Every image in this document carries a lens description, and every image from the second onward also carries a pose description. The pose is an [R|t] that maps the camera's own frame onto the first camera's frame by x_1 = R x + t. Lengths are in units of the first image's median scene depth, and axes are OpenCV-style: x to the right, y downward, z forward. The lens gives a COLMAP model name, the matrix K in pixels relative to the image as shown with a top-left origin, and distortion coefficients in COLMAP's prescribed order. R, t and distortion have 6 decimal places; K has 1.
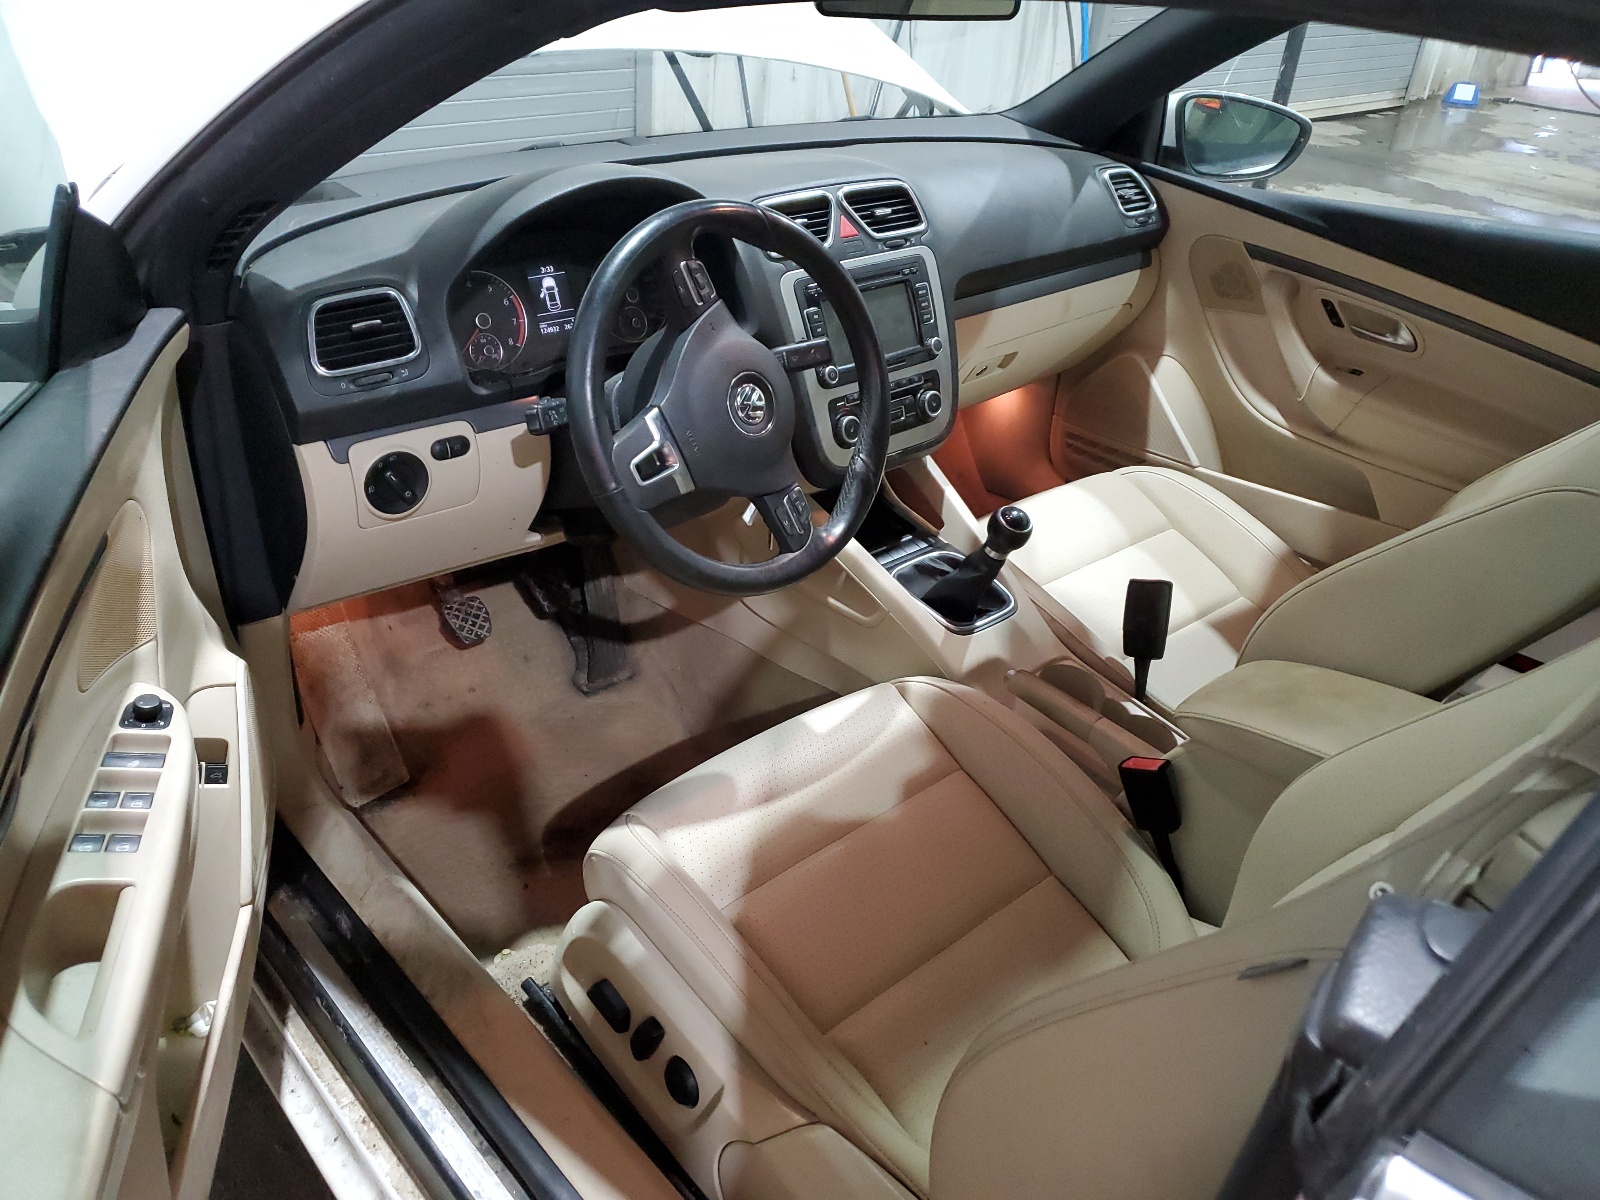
lens RADIAL K [[1233.1, 0, 771.8], [0, 1233.1, 602.9], [0, 0, 1]] dist [0.074878, -0.217416]
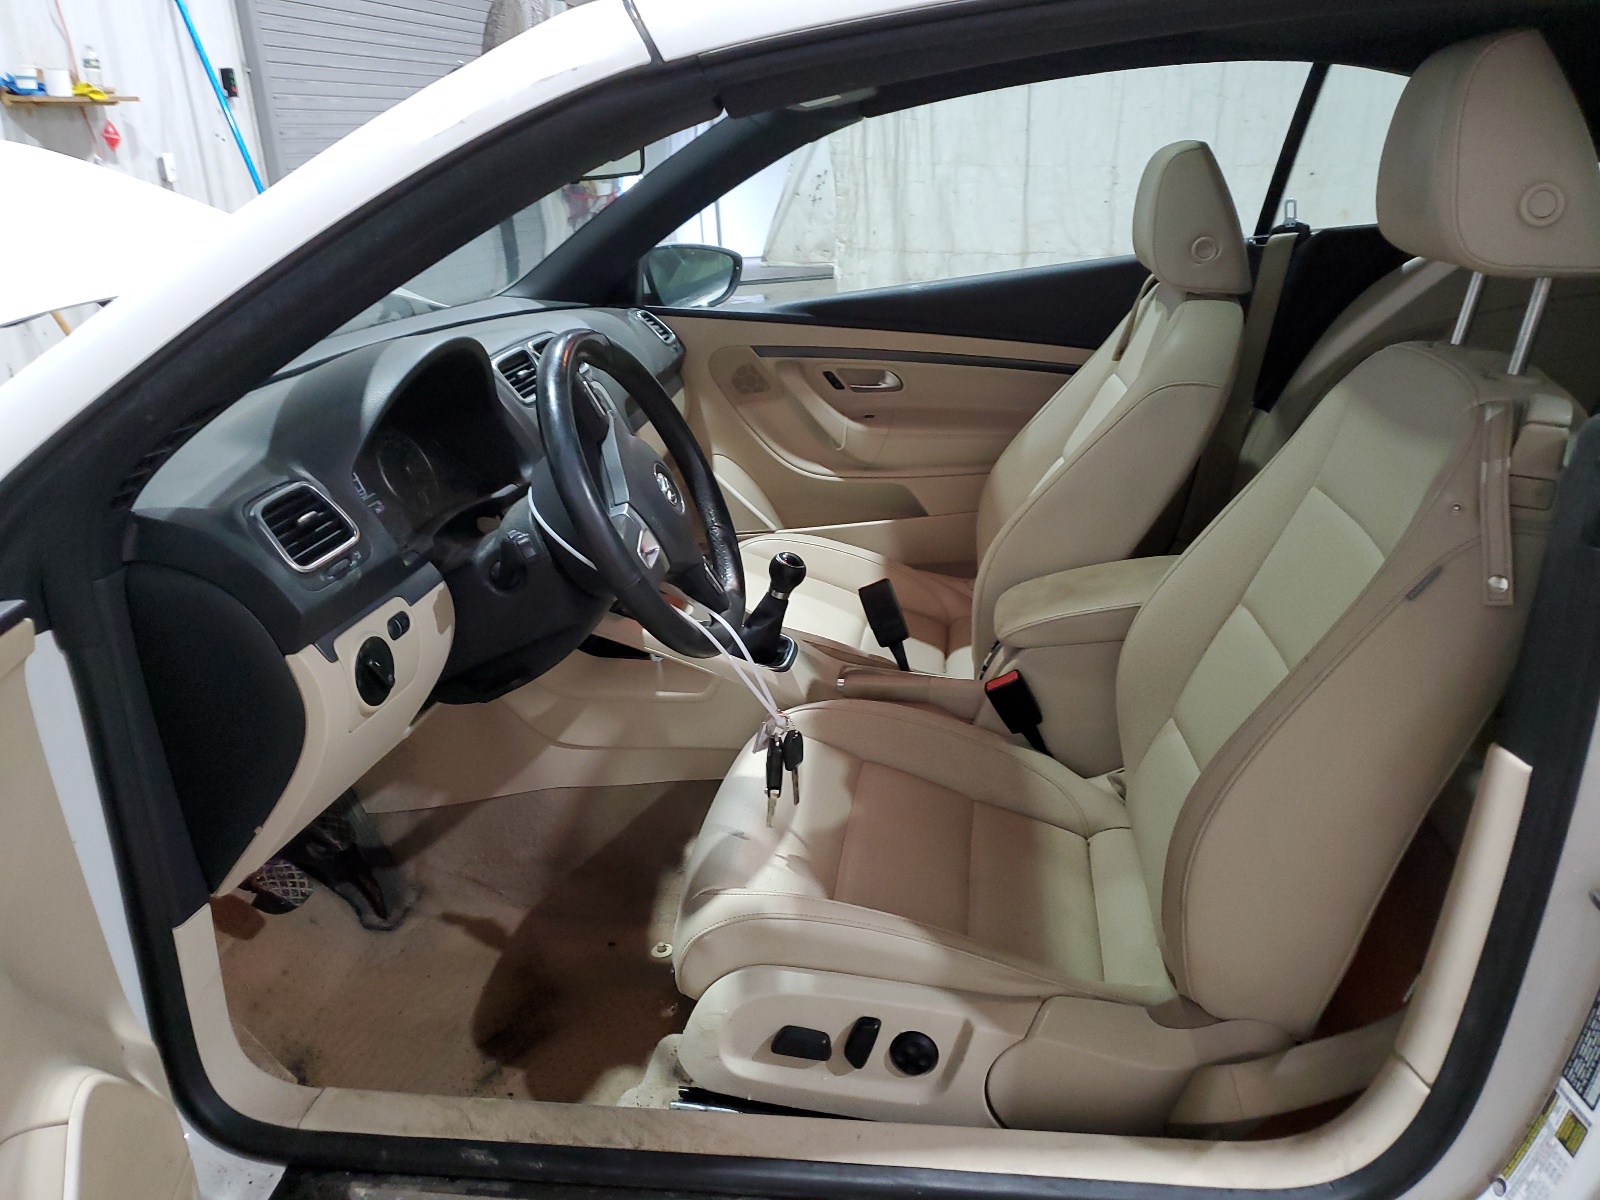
lens RADIAL K [[1233.1, 0, 771.8], [0, 1233.1, 602.9], [0, 0, 1]] dist [0.074878, -0.217416]
pose [[0.772904, -0.312654, 0.552148, -0.455779], [0.409350, 0.910570, -0.057403, 0.027660], [-0.484822, 0.270389, 0.831768, 0.039530]]
